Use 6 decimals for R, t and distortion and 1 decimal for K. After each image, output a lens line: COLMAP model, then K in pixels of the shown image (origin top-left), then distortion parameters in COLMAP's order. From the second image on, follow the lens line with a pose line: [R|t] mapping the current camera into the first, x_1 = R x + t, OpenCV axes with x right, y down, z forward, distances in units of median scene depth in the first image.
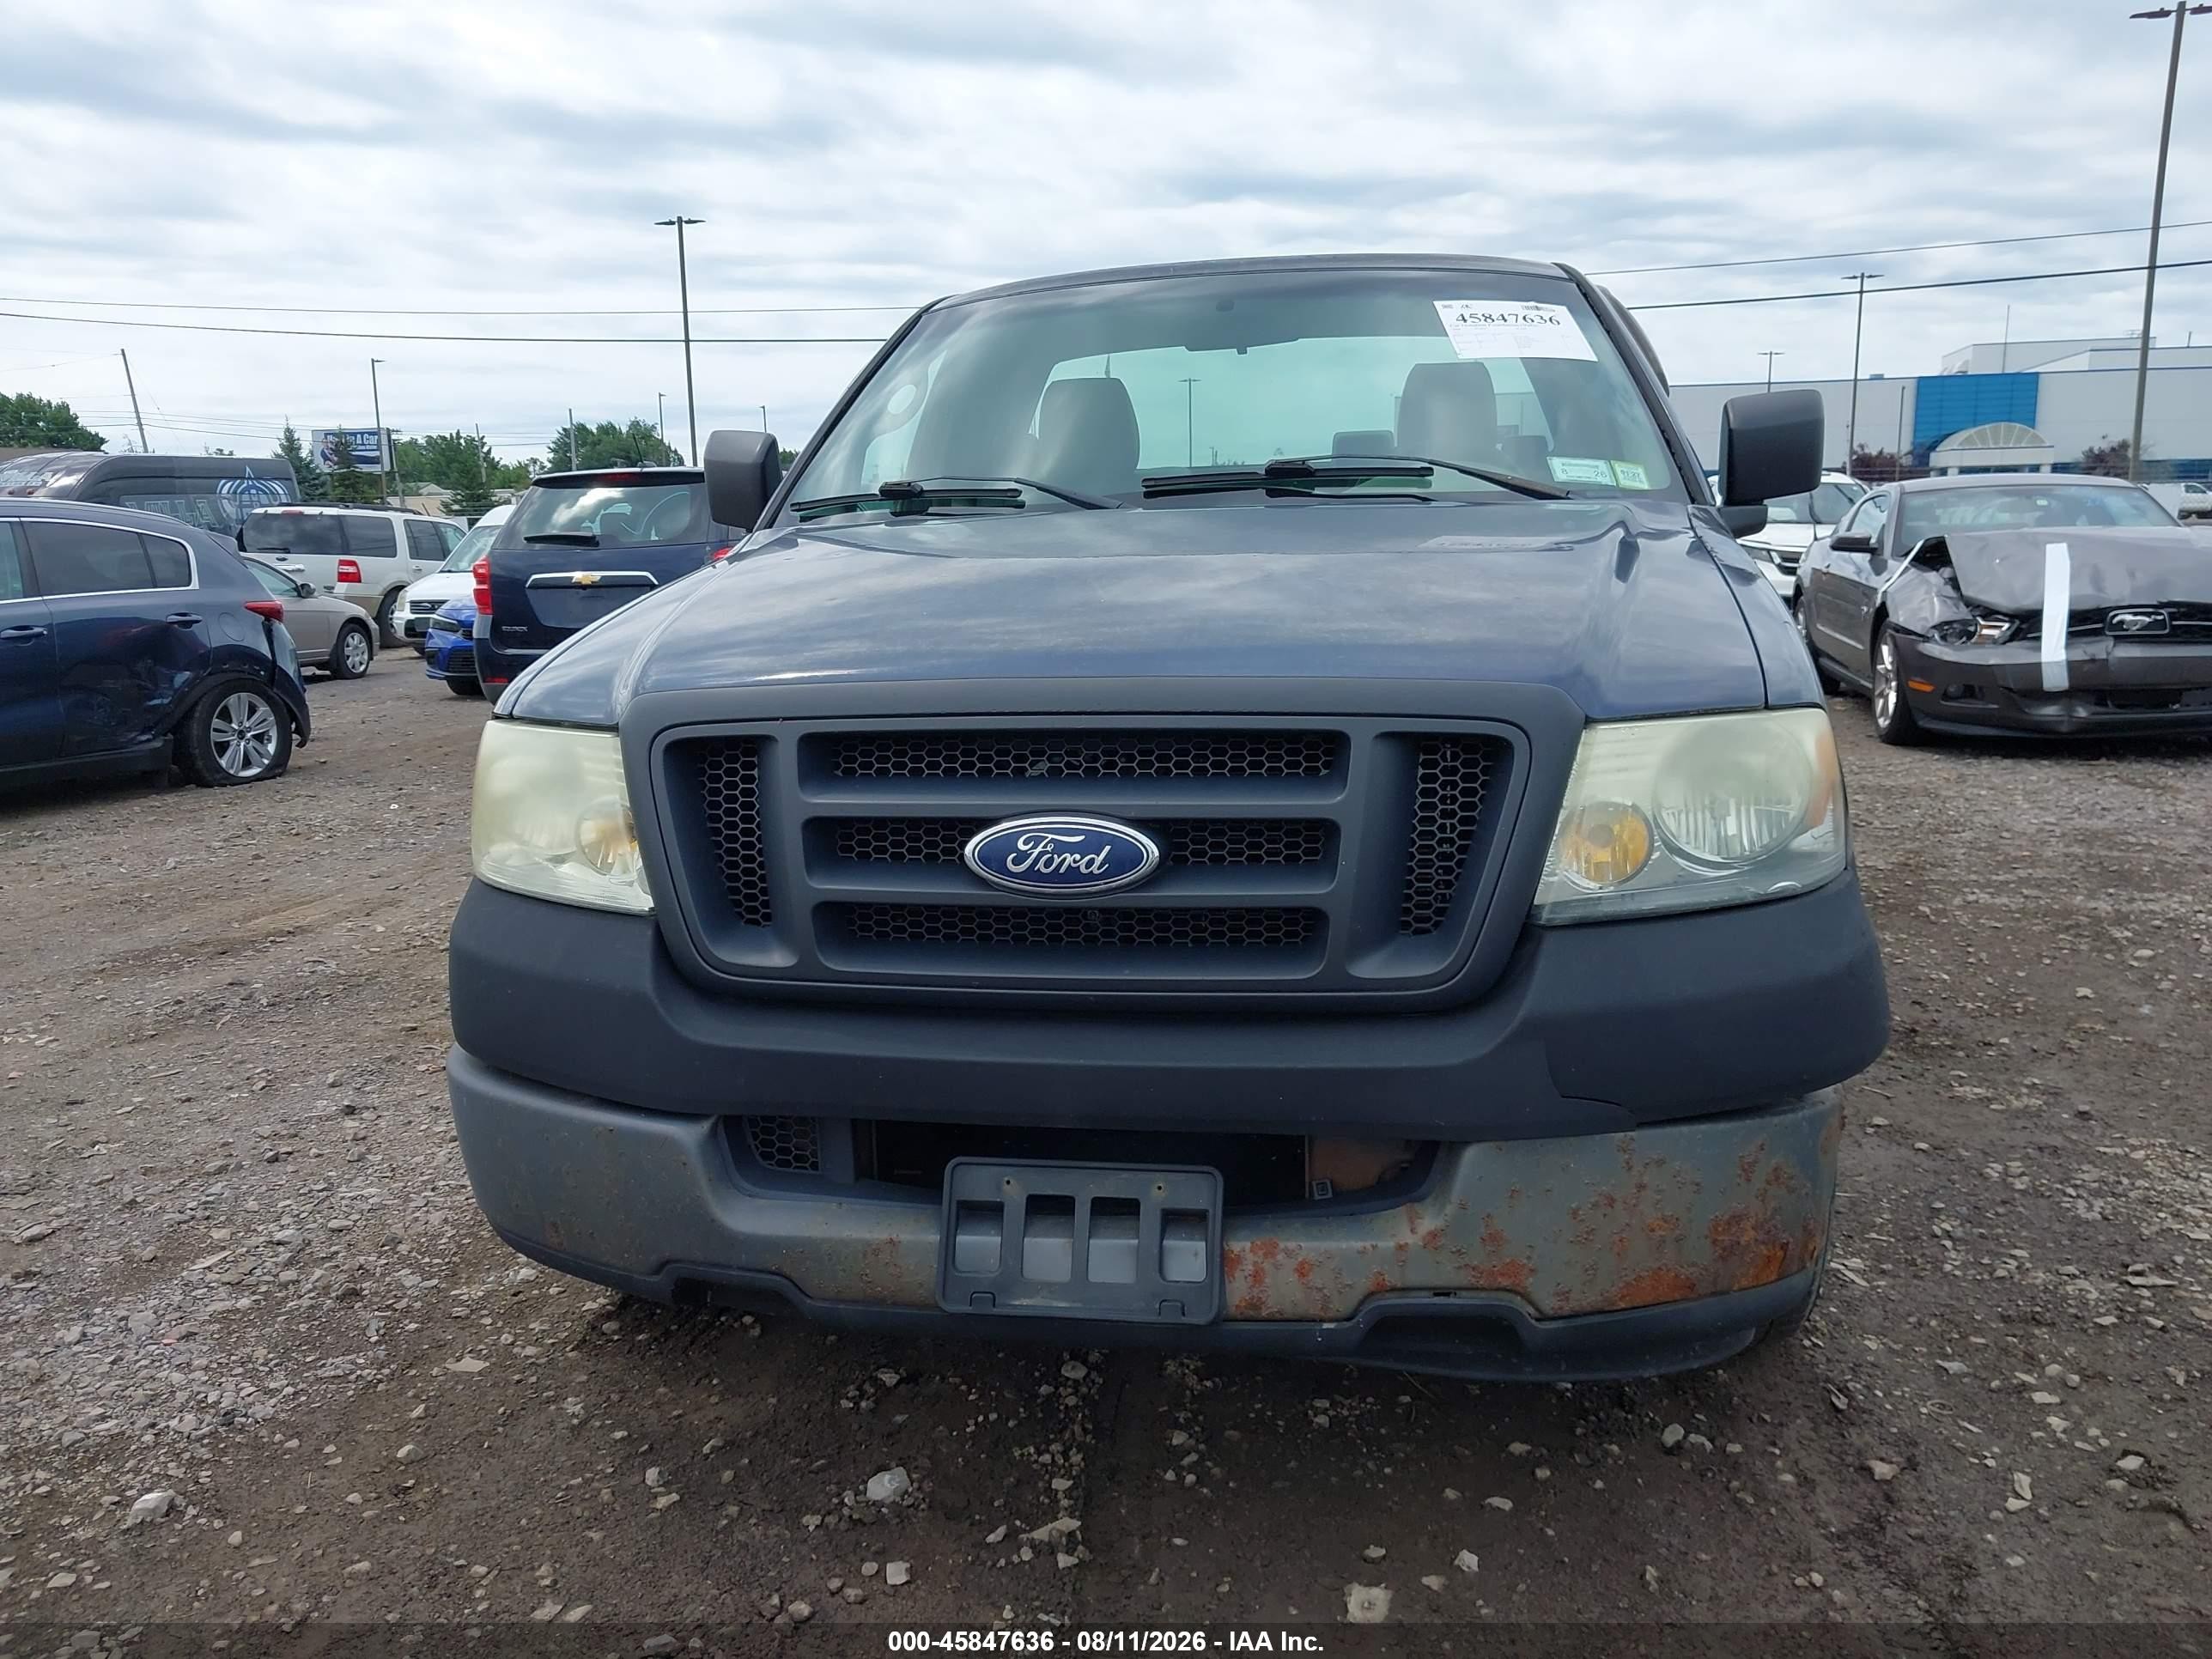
lens RADIAL K [[1772.7, 0, 1076.2], [0, 1772.7, 792.1], [0, 0, 1]] dist [0.006003, -0.006522]
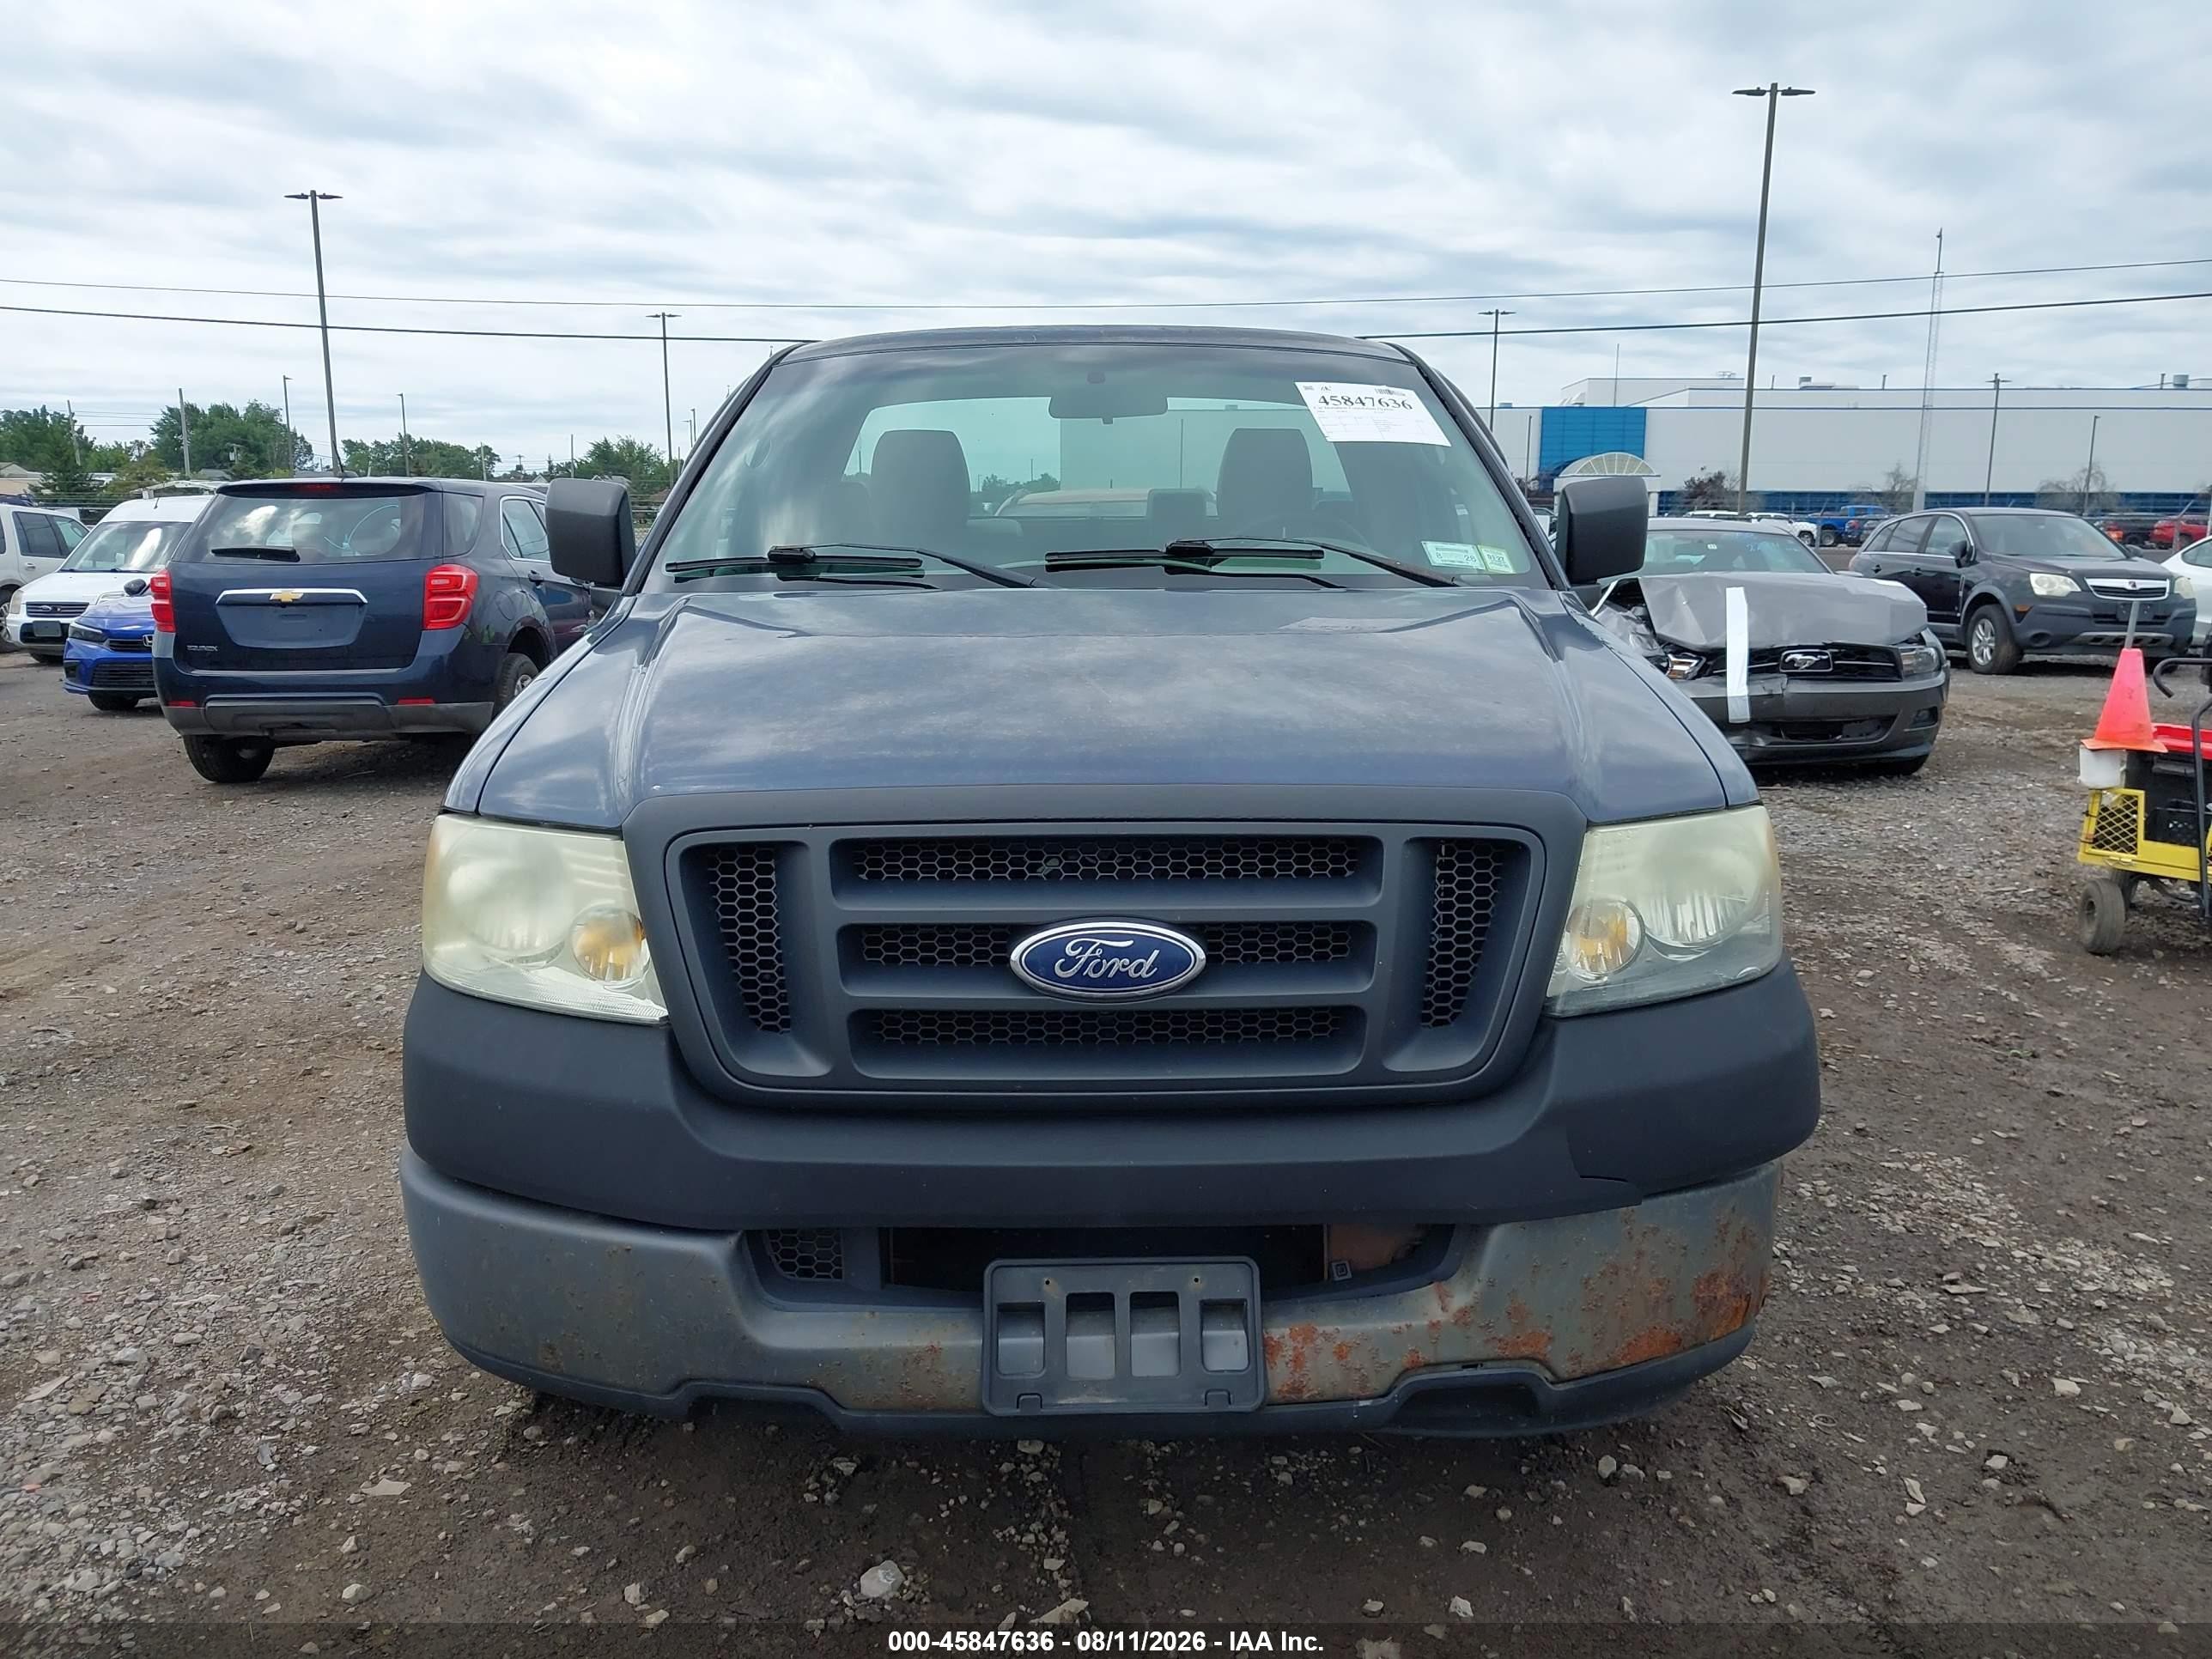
lens RADIAL K [[1767.0, 0, 1106.0], [0, 1767.0, 829.5], [0, 0, 1]] dist [-0.000078, 0.008251]
pose [[0.980761, -0.010742, 0.194915, -0.173475], [0.007552, 0.999825, 0.017101, -0.047417], [-0.195064, -0.015300, 0.980671, 0.010095]]
